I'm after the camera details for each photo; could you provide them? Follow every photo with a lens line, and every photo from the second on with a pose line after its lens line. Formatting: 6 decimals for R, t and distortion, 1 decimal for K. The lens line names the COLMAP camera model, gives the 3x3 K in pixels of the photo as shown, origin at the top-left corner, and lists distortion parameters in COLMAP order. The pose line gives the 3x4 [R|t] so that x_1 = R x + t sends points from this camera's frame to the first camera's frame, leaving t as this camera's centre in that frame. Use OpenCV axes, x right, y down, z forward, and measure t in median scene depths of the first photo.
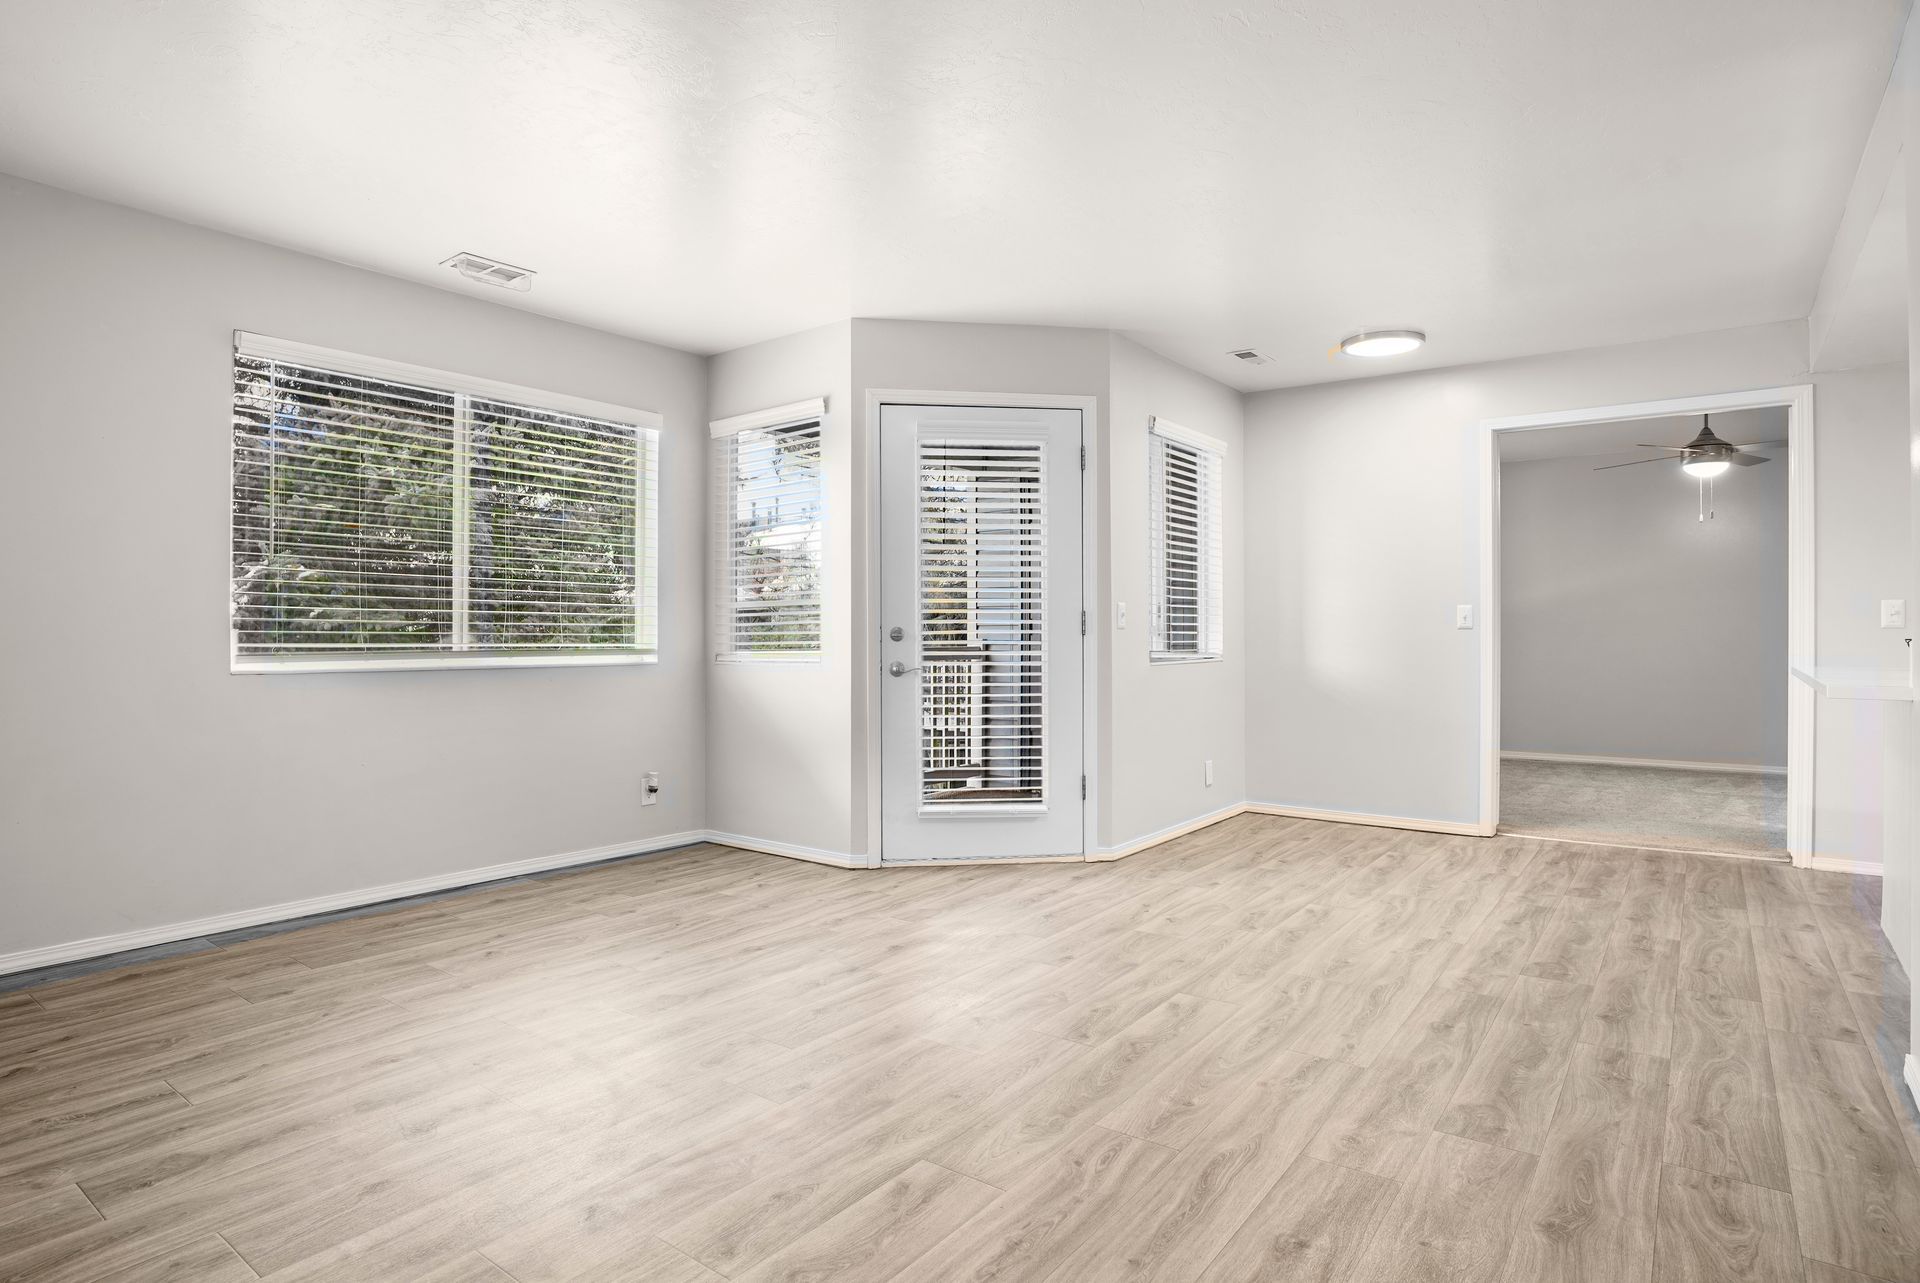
lens RADIAL K [[1051.7, 0, 917.7], [0, 1051.7, 633.6], [0, 0, 1]] dist [-0.095540, 0.049695]
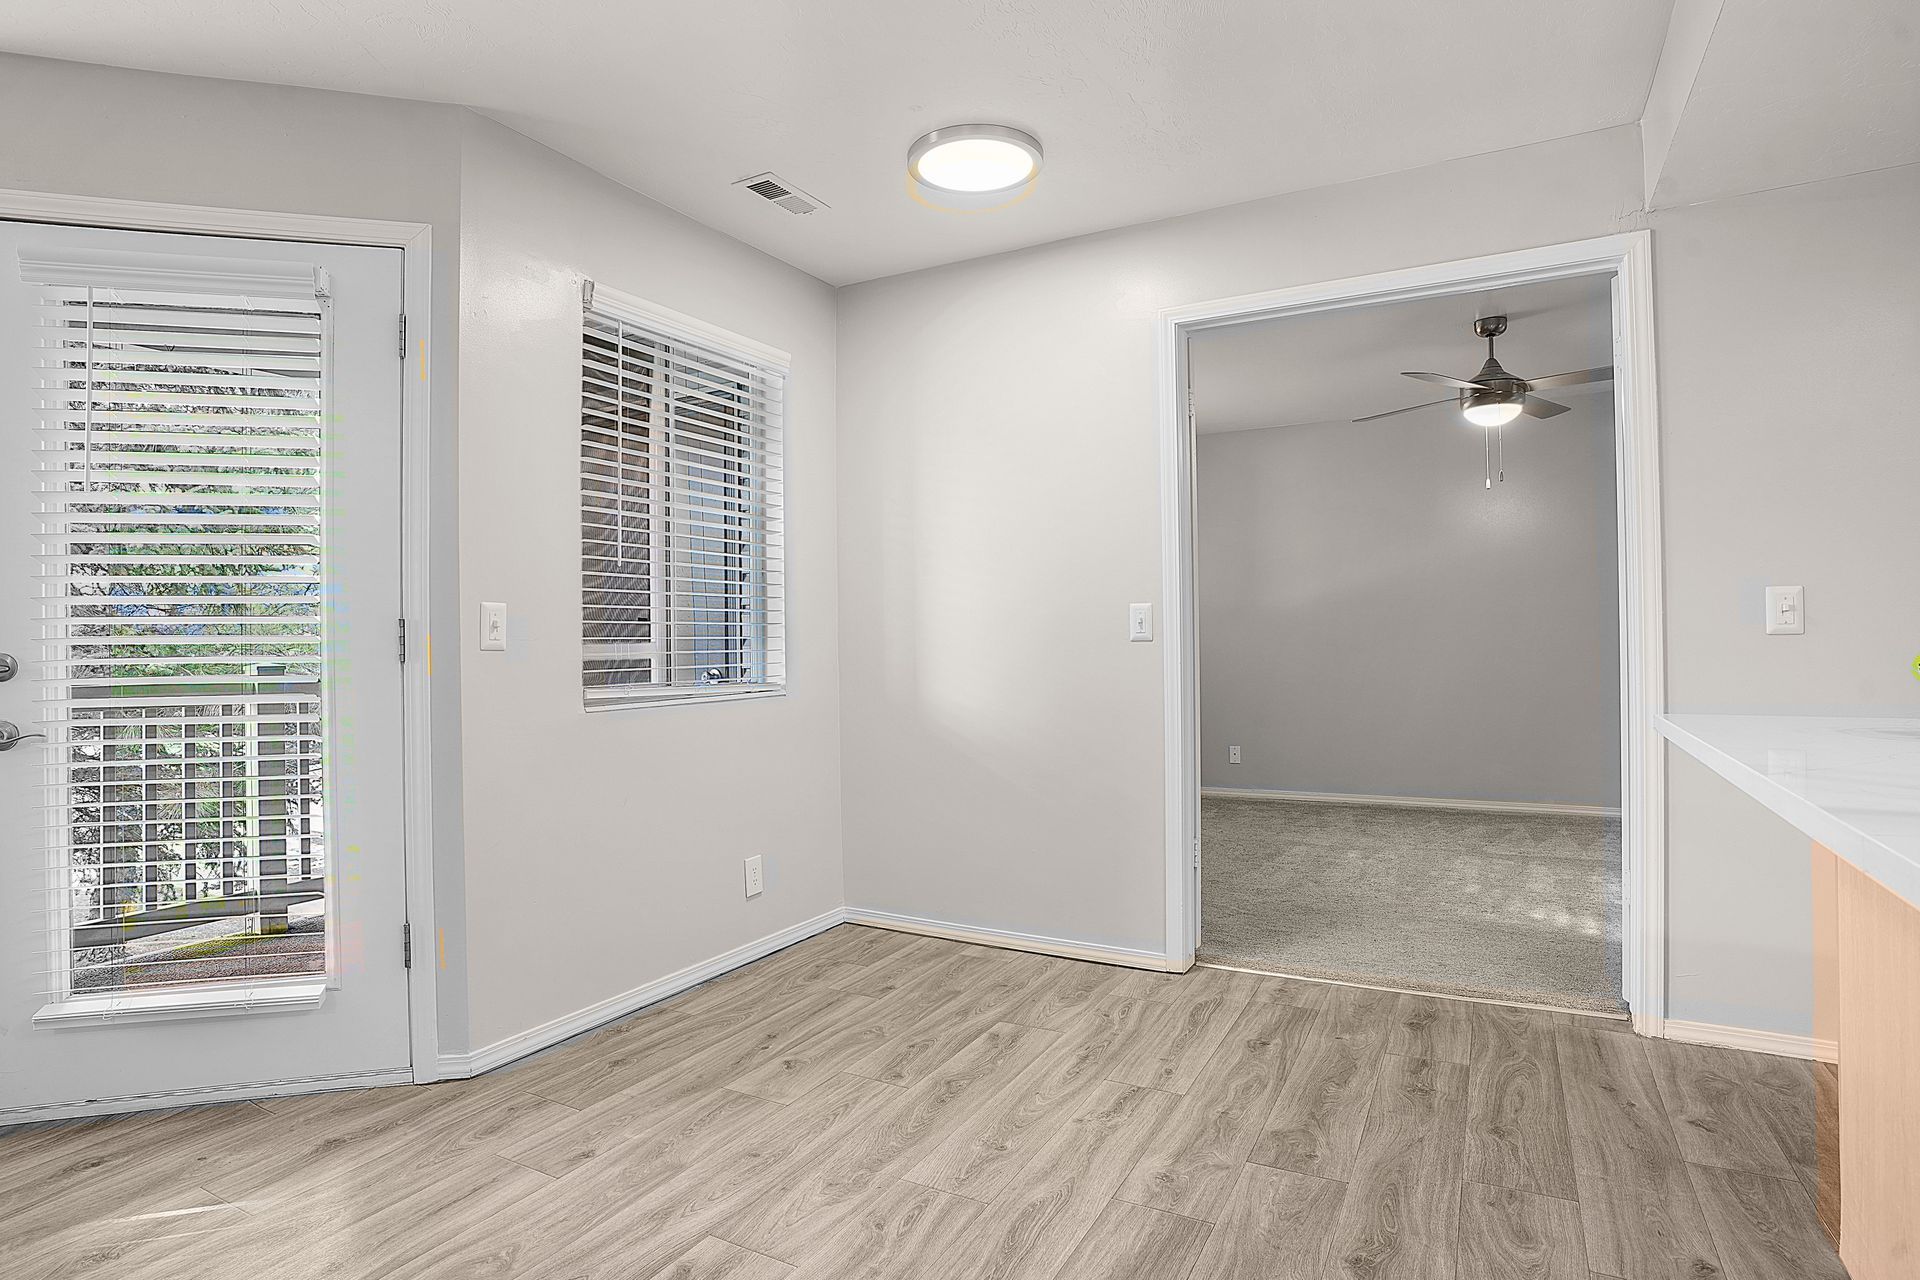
lens RADIAL K [[1016.2, 0, 957.3], [0, 1016.2, 634.8], [0, 0, 1]] dist [-0.074739, 0.040976]
pose [[0.985862, -0.005057, 0.167481, 0.078249], [0.007780, 0.999848, -0.015610, -0.000028], [-0.167376, 0.016692, 0.985752, 0.100618]]
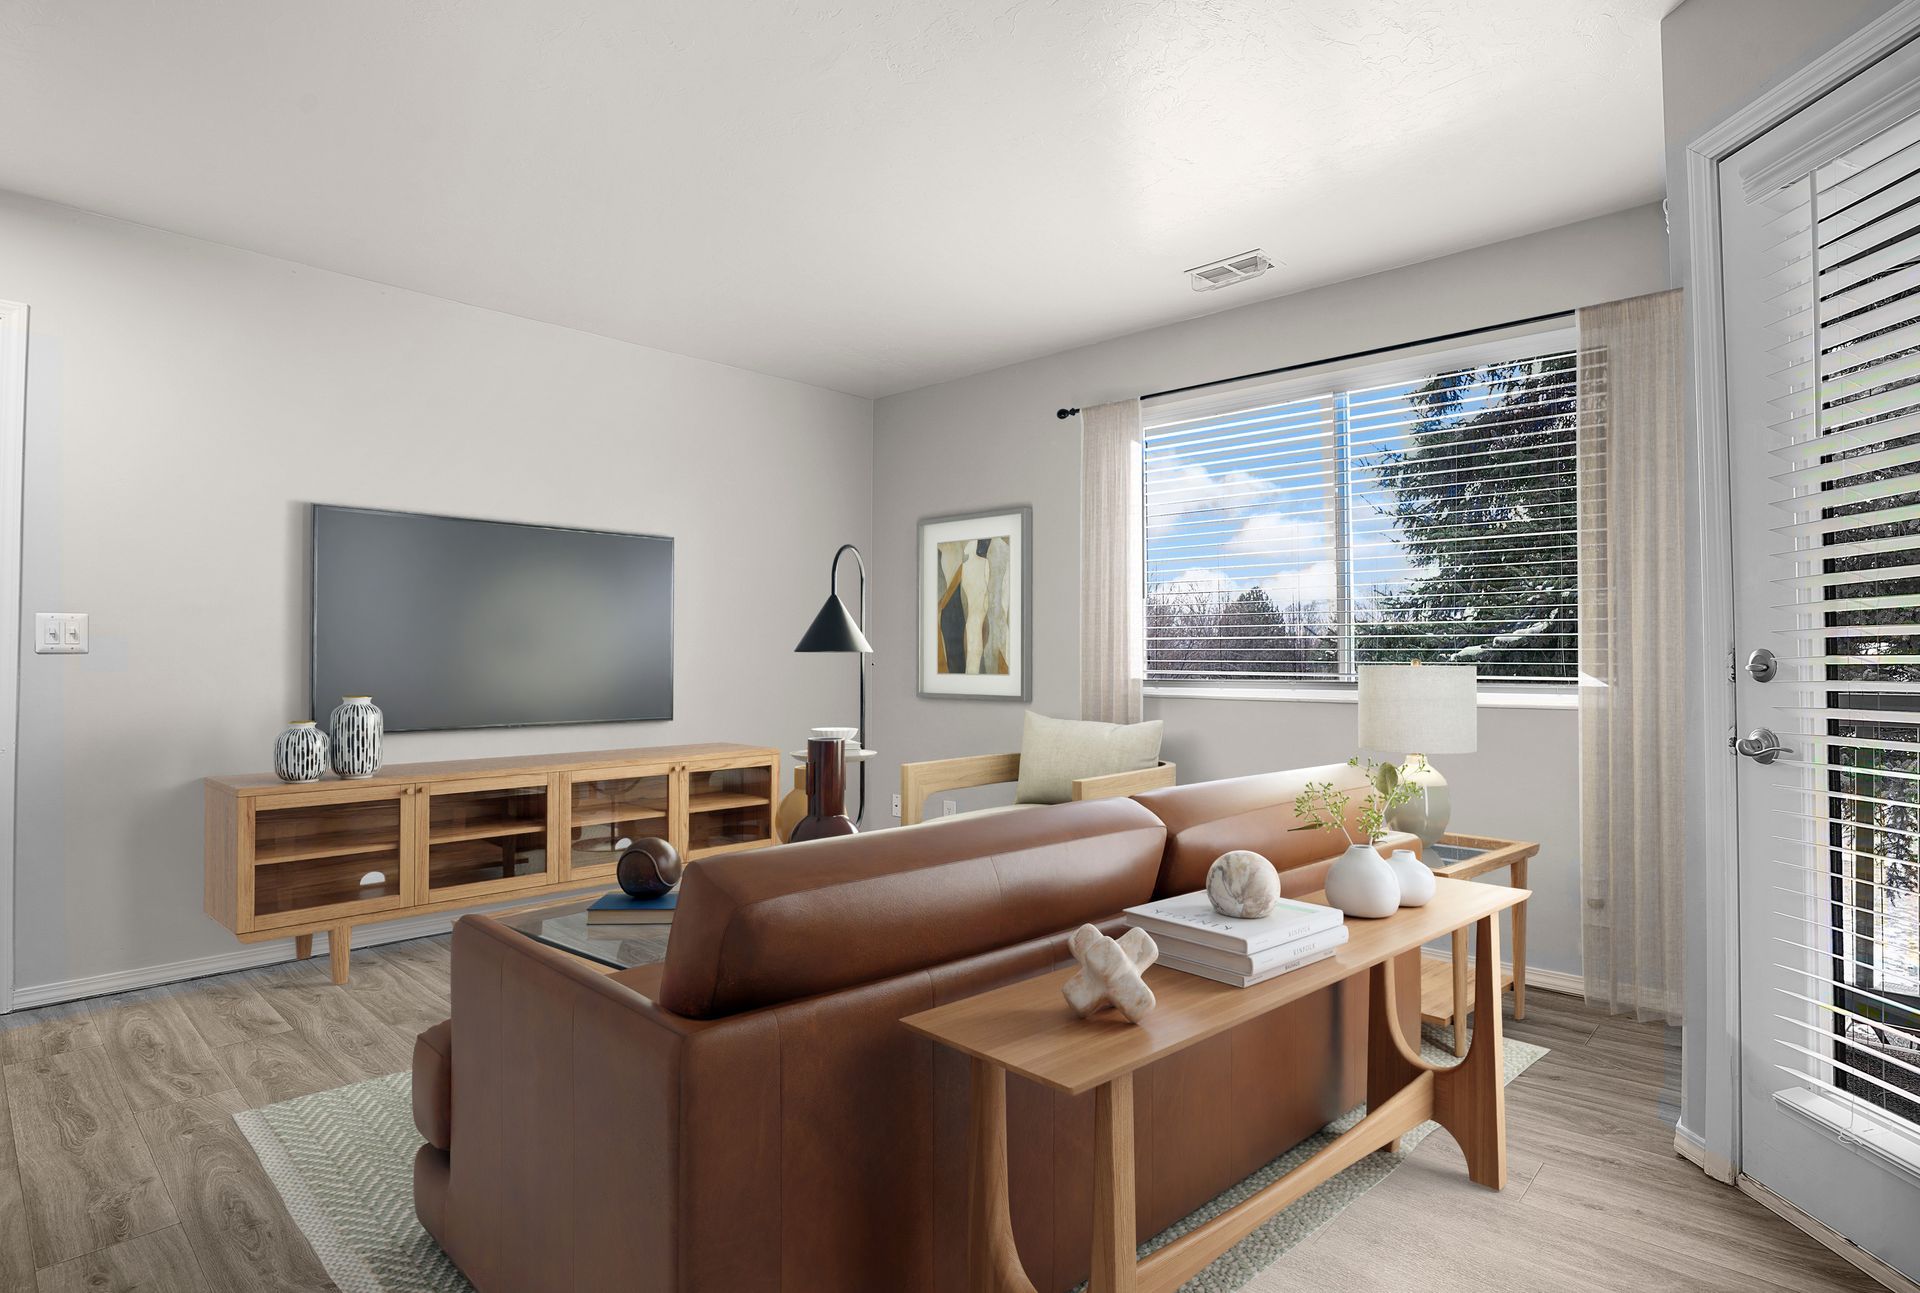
lens RADIAL K [[1019.3, 0, 902.2], [0, 1019.3, 645.0], [0, 0, 1]] dist [0.019967, 0.000275]
pose [[-0.153751, -0.015888, -0.987982, 1.172283], [-0.004190, 0.999872, -0.015428, 0.000634], [0.988101, 0.001767, -0.153798, 1.865668]]
